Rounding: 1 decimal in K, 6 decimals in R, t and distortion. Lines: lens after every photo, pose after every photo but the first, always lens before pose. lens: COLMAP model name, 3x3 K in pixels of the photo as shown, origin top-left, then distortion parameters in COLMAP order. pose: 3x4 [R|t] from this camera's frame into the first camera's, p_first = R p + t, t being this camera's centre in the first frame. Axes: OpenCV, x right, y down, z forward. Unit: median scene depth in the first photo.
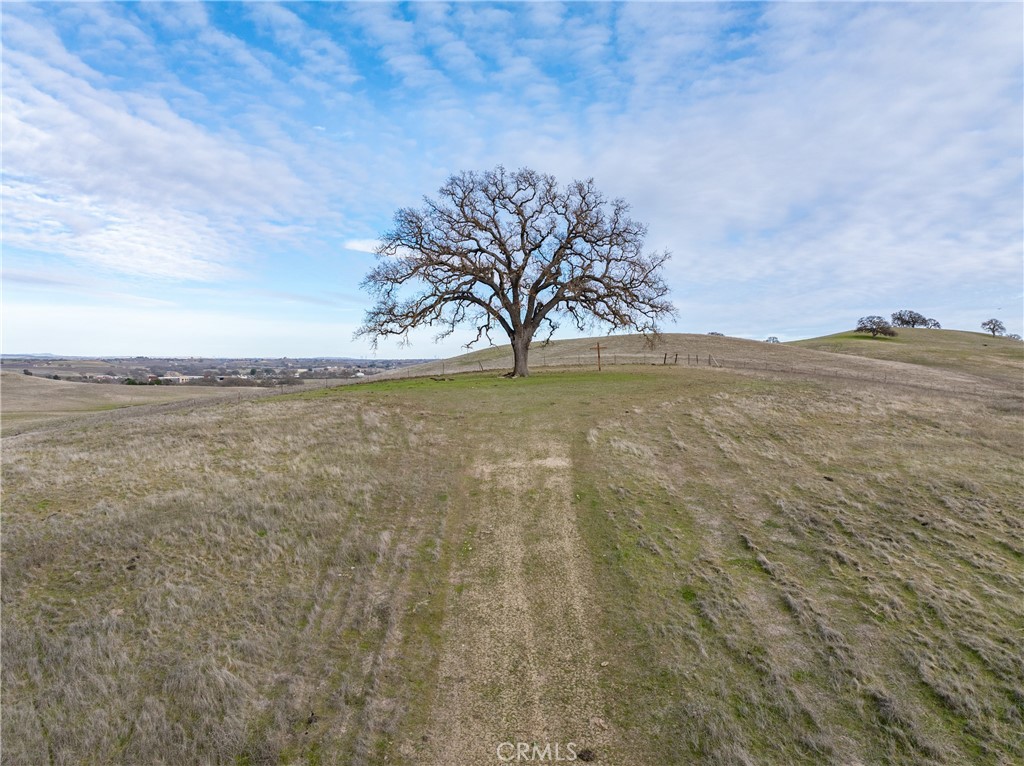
lens RADIAL K [[719.0, 0, 516.2], [0, 719.0, 377.4], [0, 0, 1]] dist [-0.046722, 0.019132]
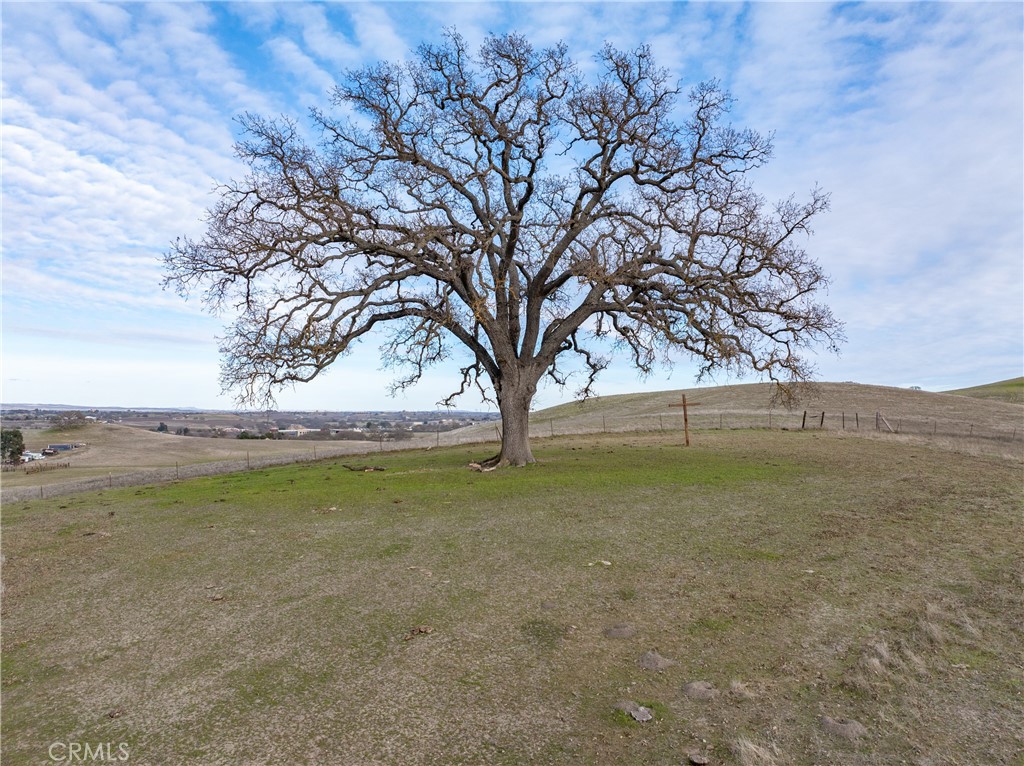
lens RADIAL K [[719.0, 0, 516.2], [0, 719.0, 377.4], [0, 0, 1]] dist [-0.046722, 0.019132]
pose [[0.987235, -0.010354, -0.158936, 0.082367], [-0.001306, 0.997325, -0.073081, -0.023406], [0.159268, 0.072356, 0.984580, 0.478259]]
